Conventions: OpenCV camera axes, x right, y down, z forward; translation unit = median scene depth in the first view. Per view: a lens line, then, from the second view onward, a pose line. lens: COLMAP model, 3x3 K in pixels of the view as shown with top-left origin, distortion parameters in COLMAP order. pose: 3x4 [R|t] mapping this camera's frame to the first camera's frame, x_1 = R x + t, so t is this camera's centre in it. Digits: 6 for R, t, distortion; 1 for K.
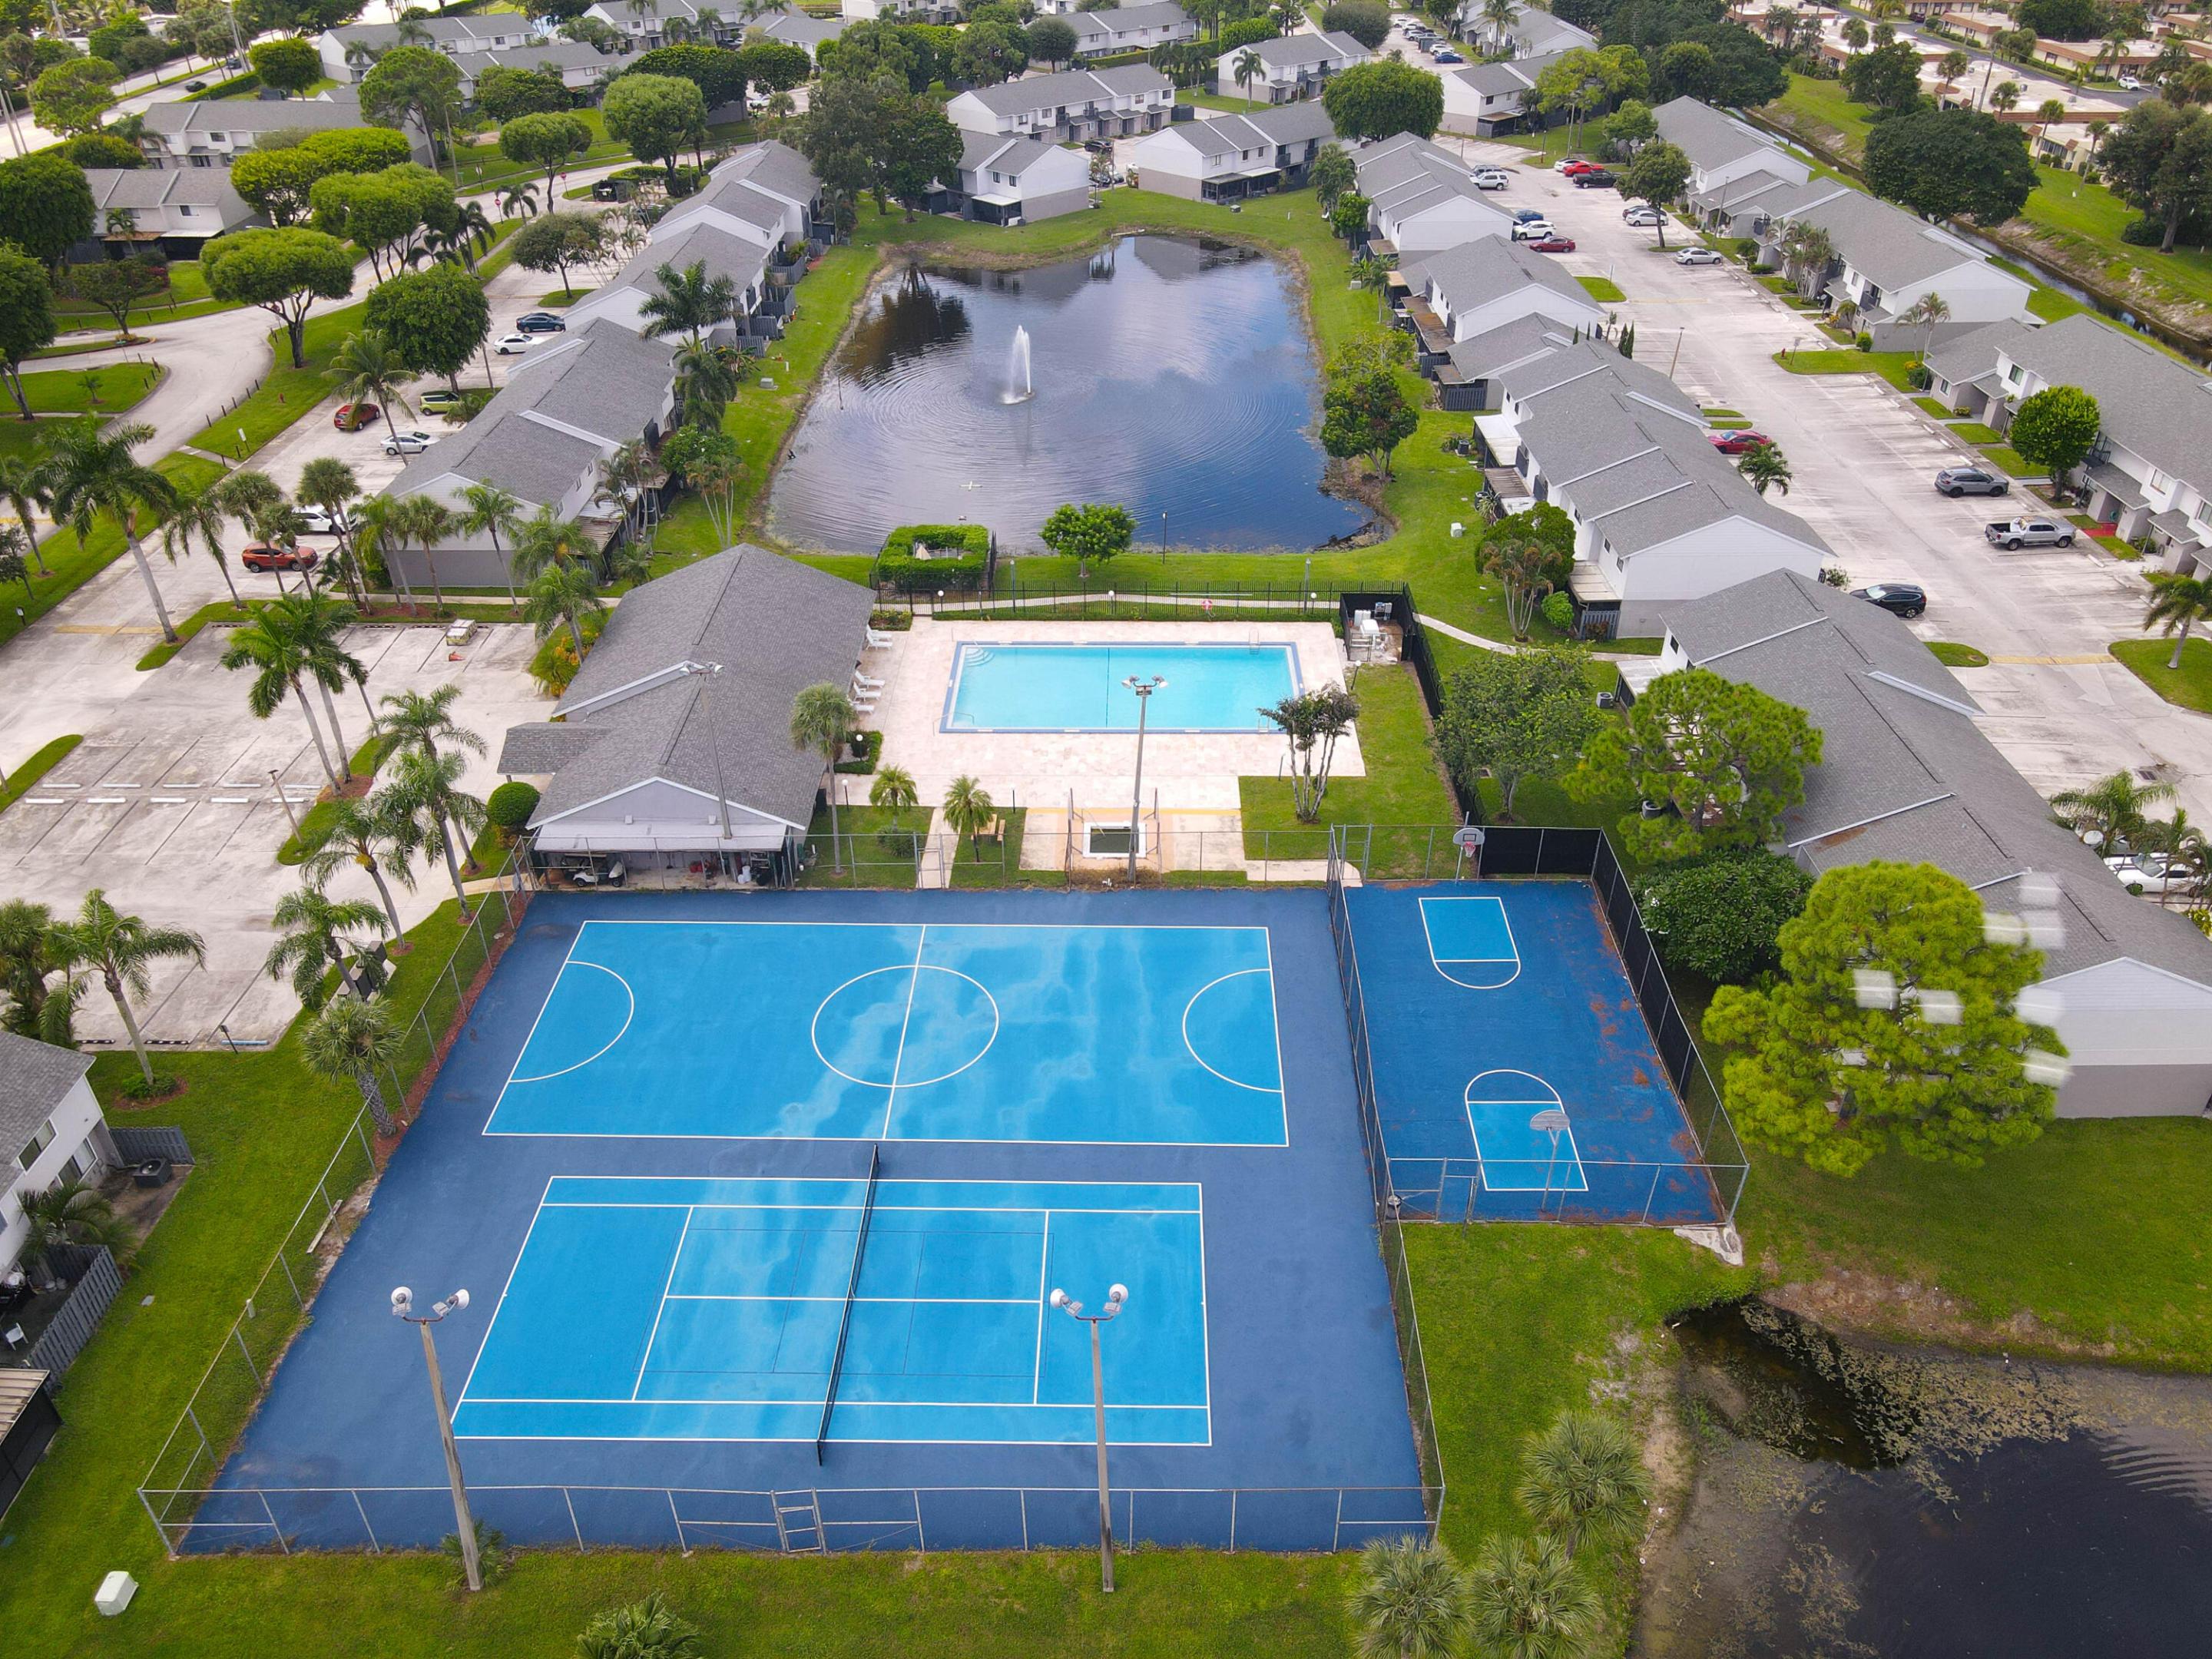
lens RADIAL K [[1620.2, 0, 1106.0], [0, 1620.2, 829.5], [0, 0, 1]] dist [-0.006710, 0.030008]
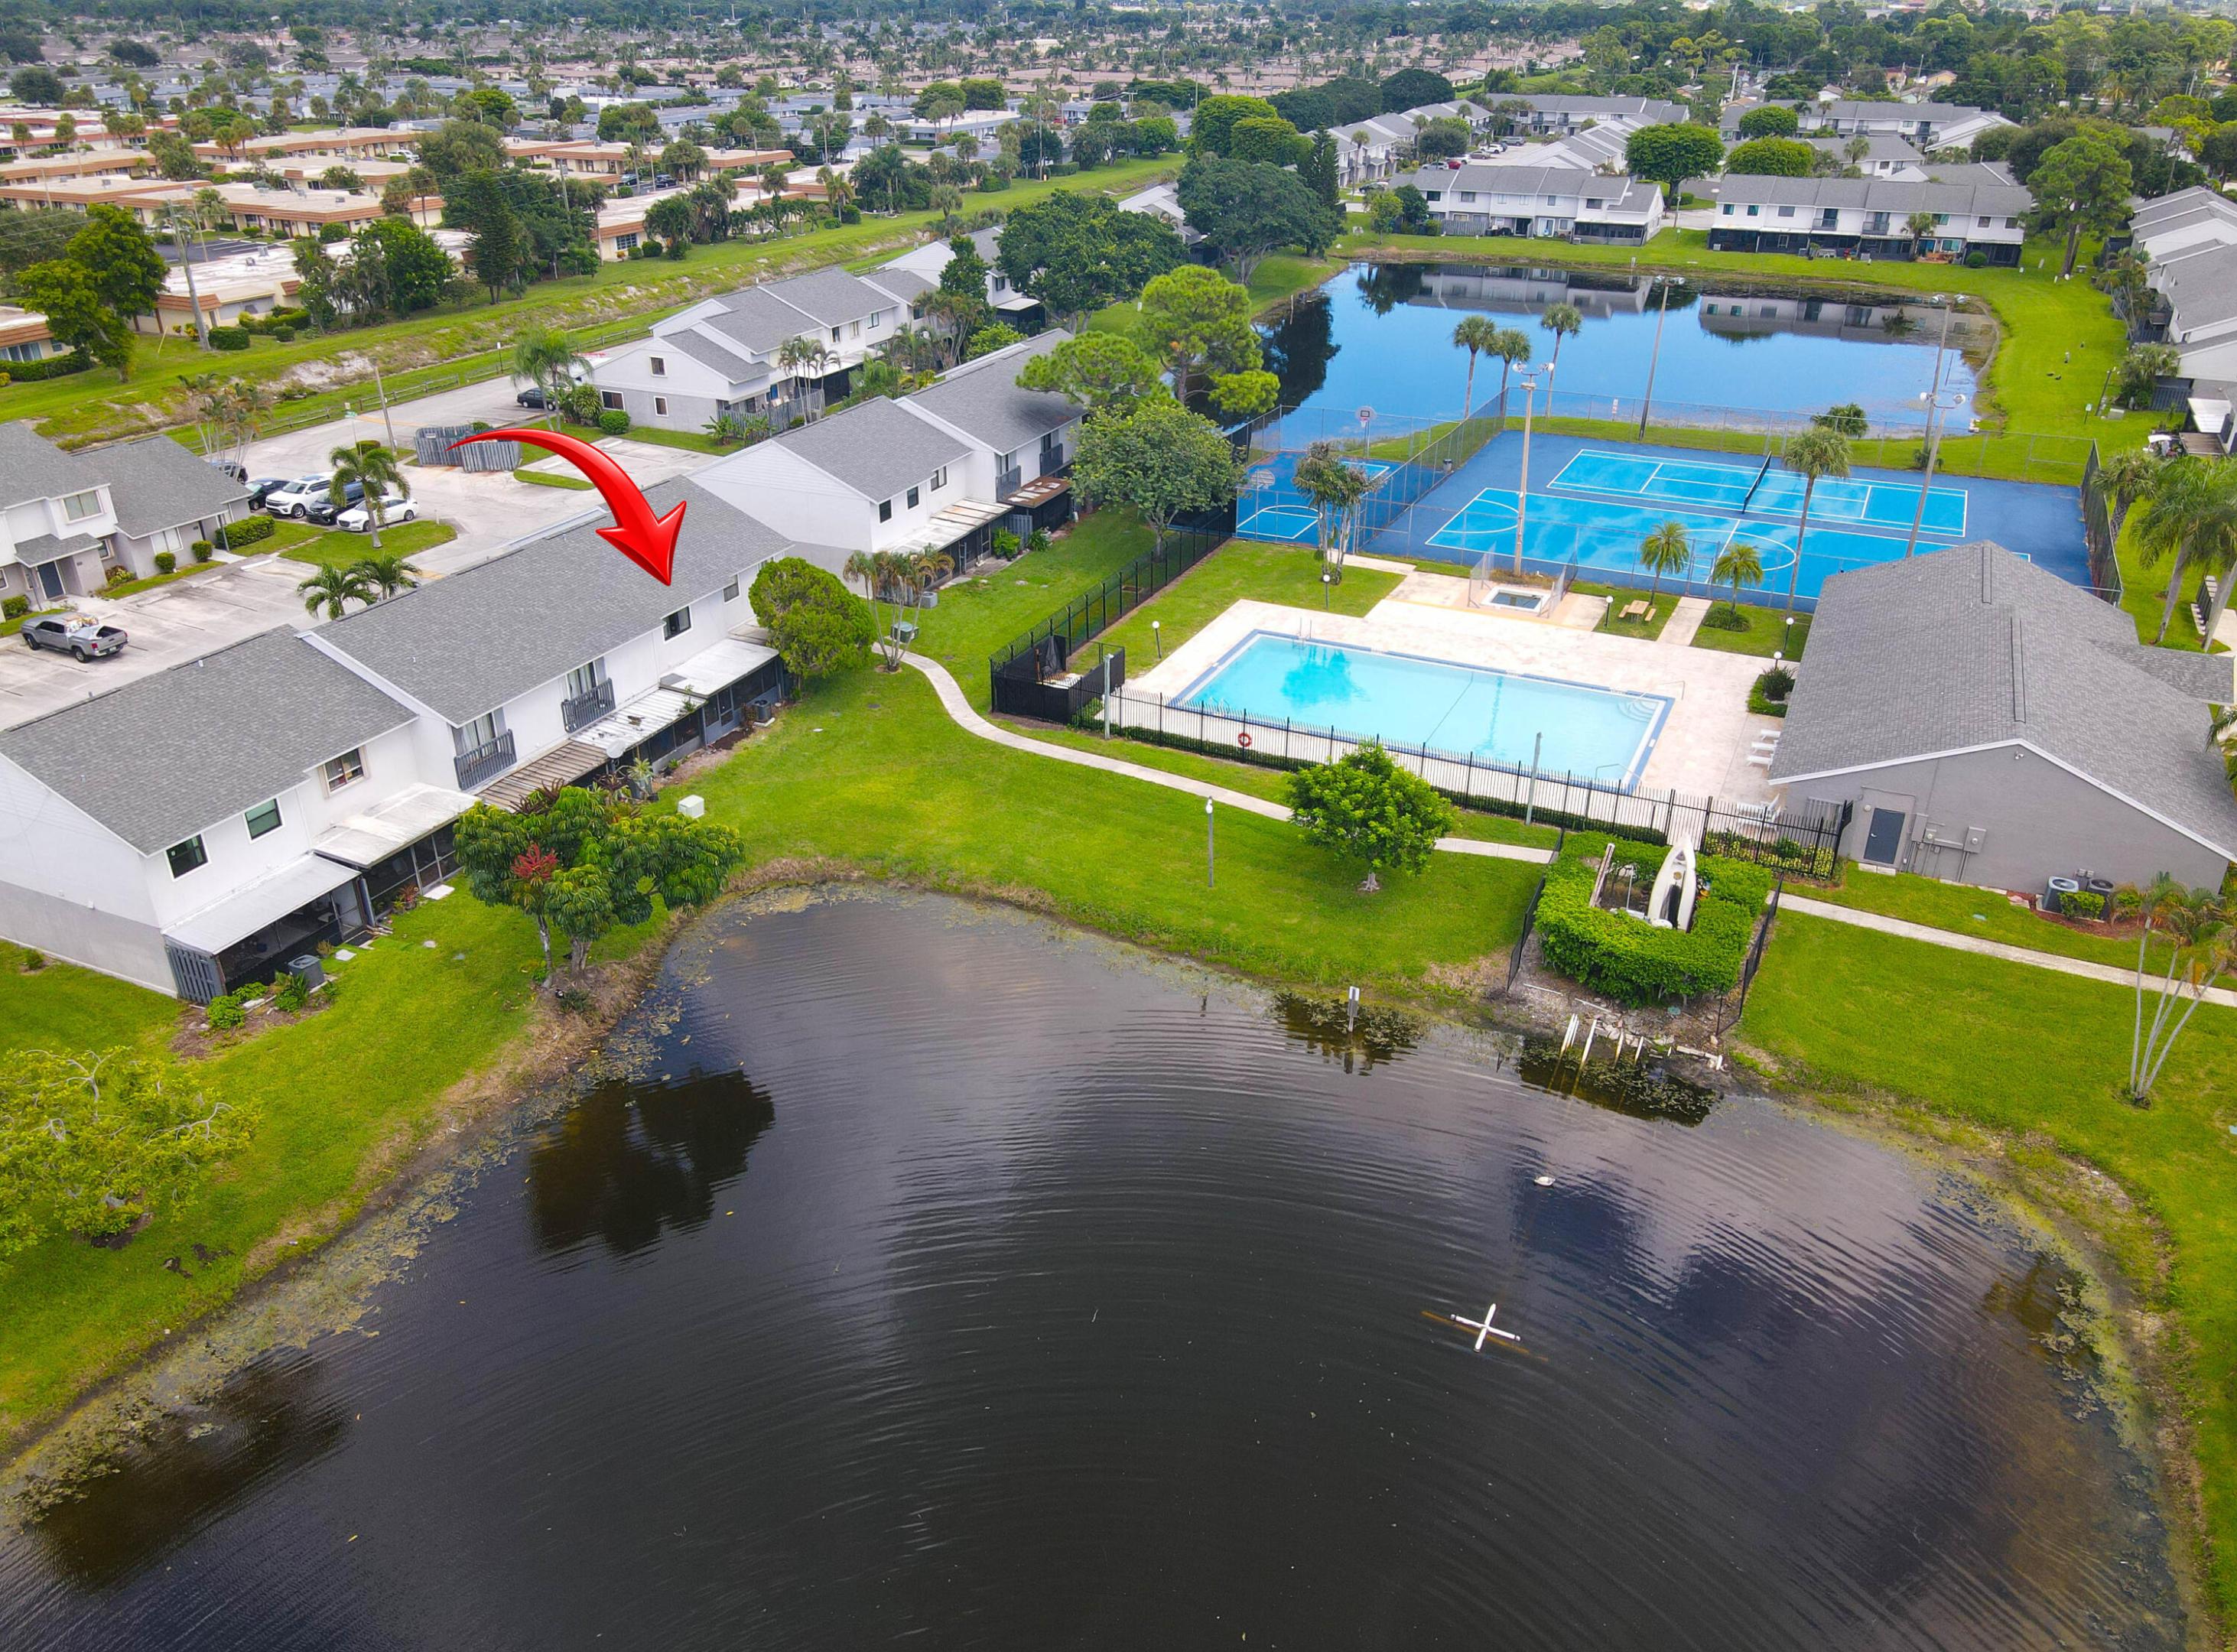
lens RADIAL K [[1635.2, 0, 1118.5], [0, 1635.2, 826.0], [0, 0, 1]] dist [0.003920, 0.003648]
pose [[-0.909888, -0.184673, 0.371483, -0.137034], [0.230334, 0.519869, 0.822607, -0.641378], [-0.345036, 0.834046, -0.430486, 1.248149]]
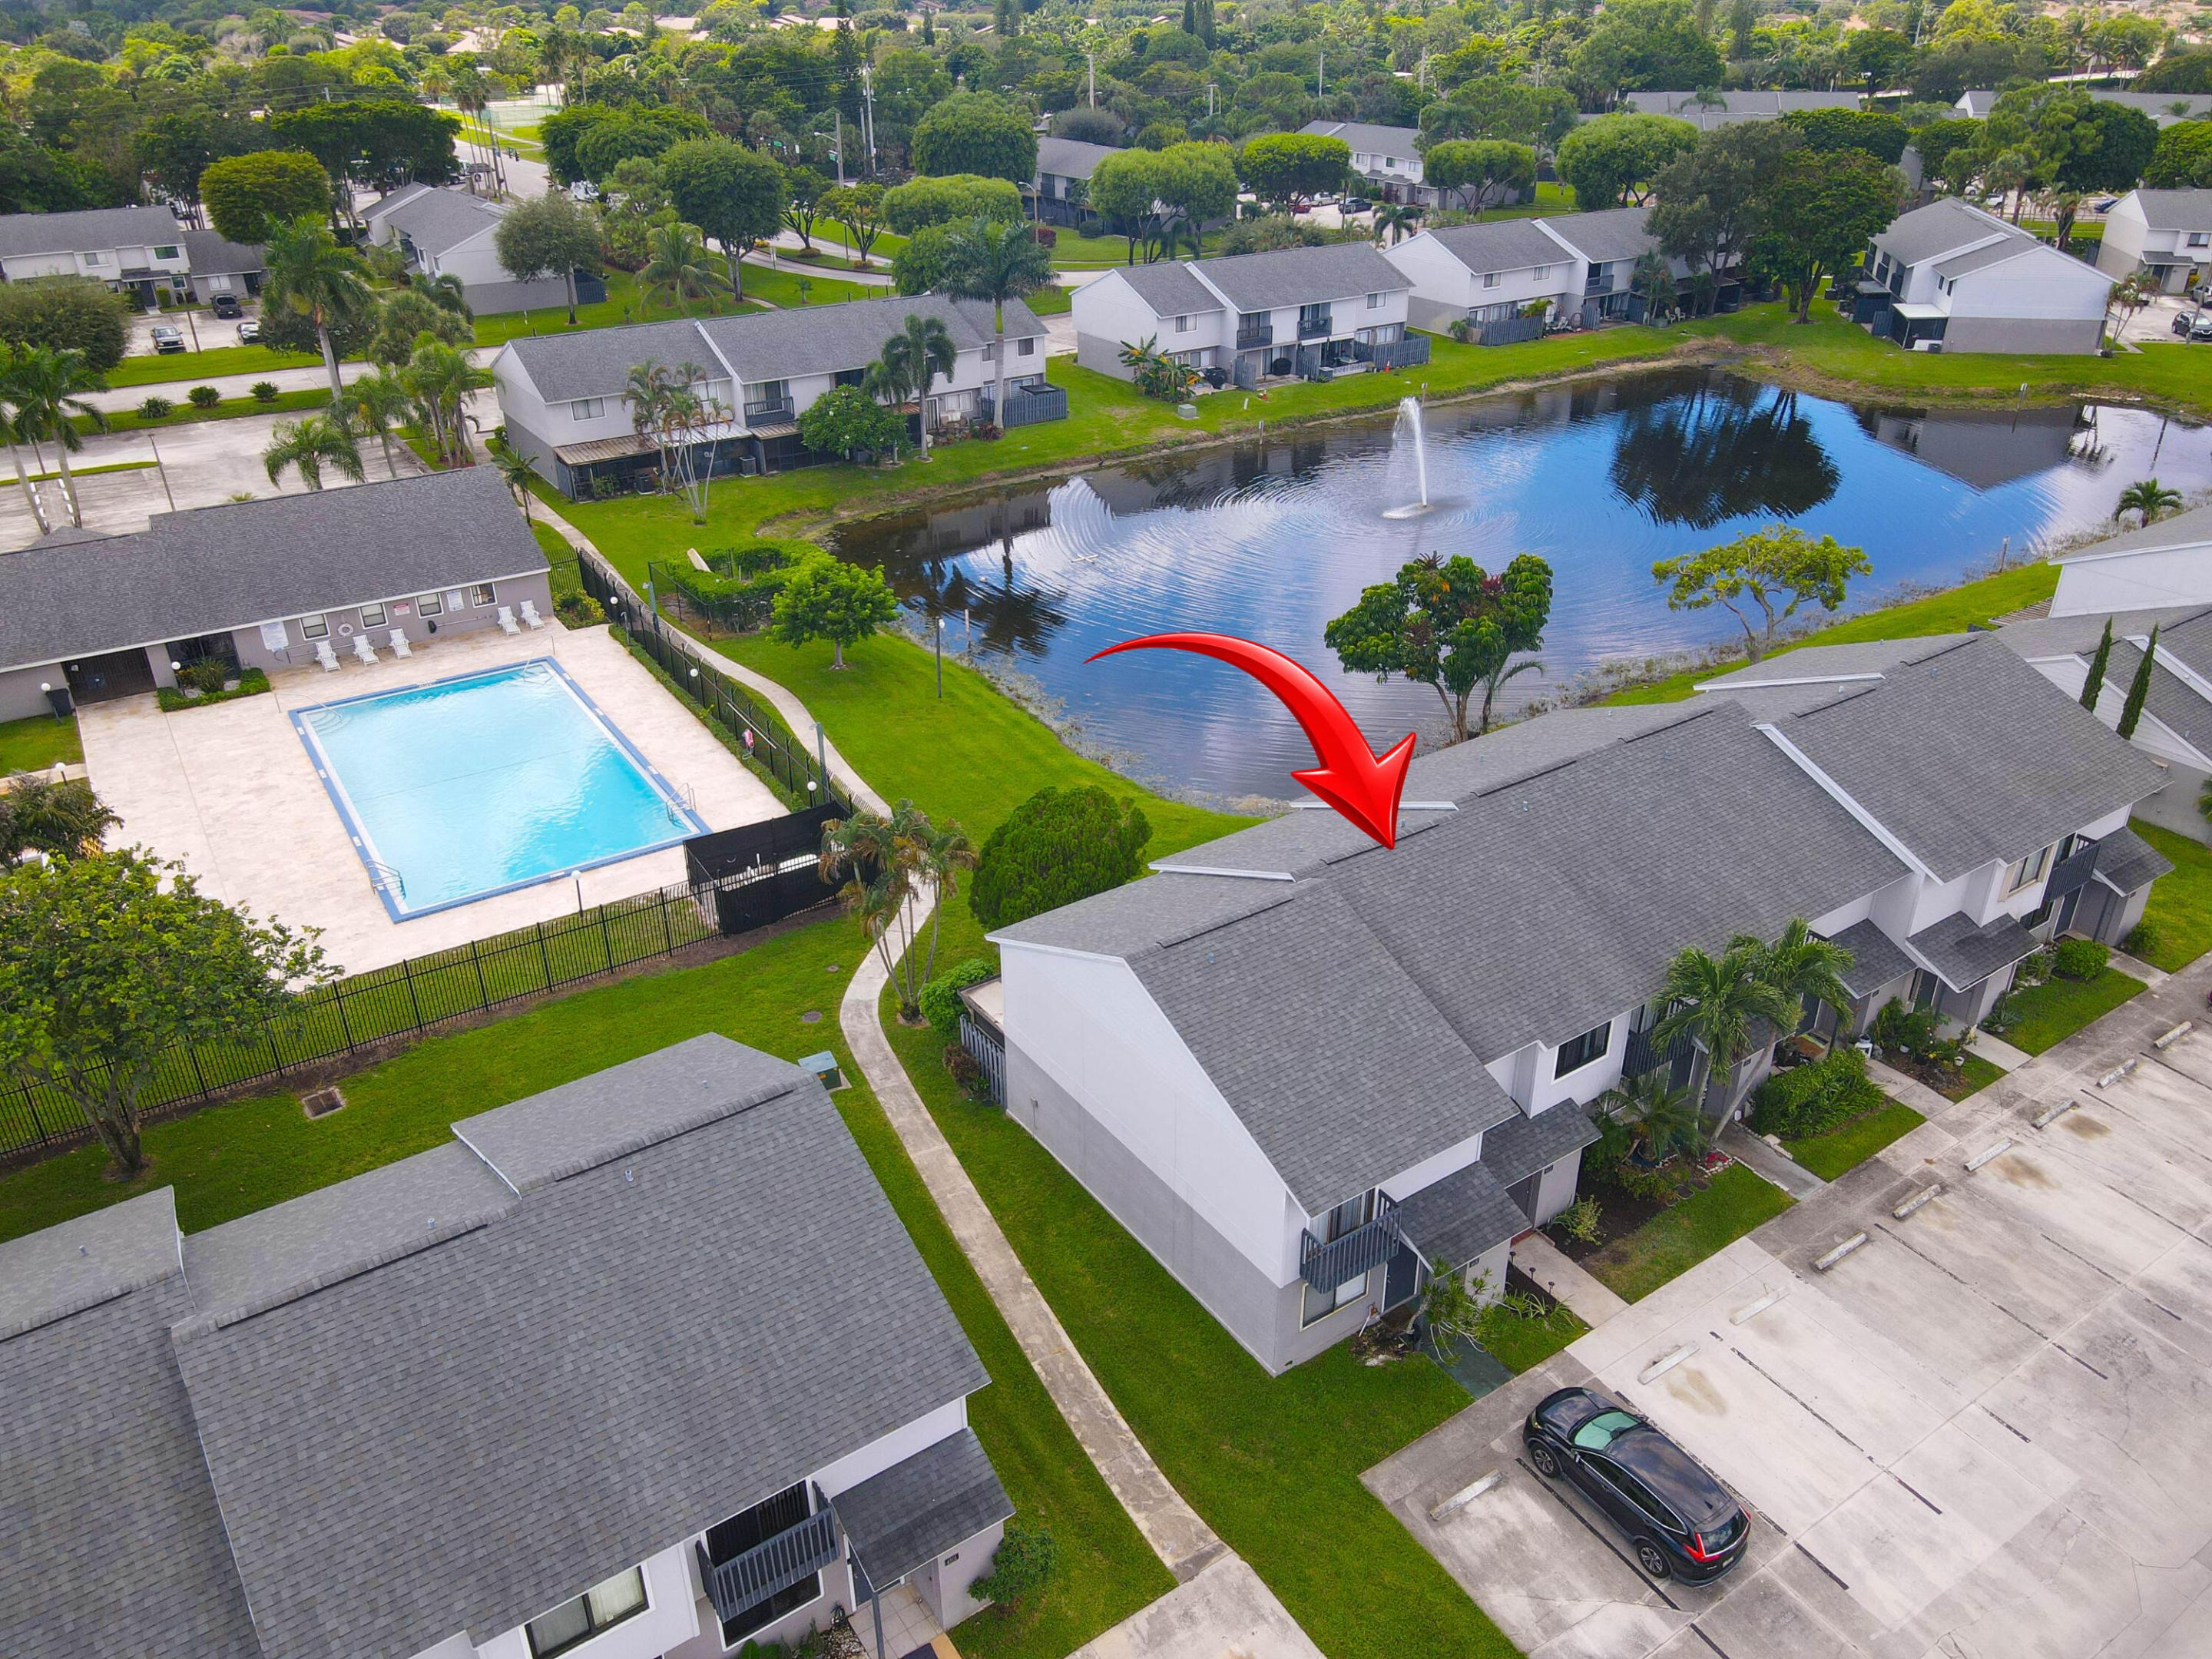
lens RADIAL K [[1620.2, 0, 1106.0], [0, 1620.2, 829.5], [0, 0, 1]] dist [-0.006710, 0.030008]
pose [[0.558050, 0.392415, -0.731158, 0.573143], [-0.451326, 0.882927, 0.129399, -0.234903], [0.696337, 0.257779, 0.669824, 0.637555]]
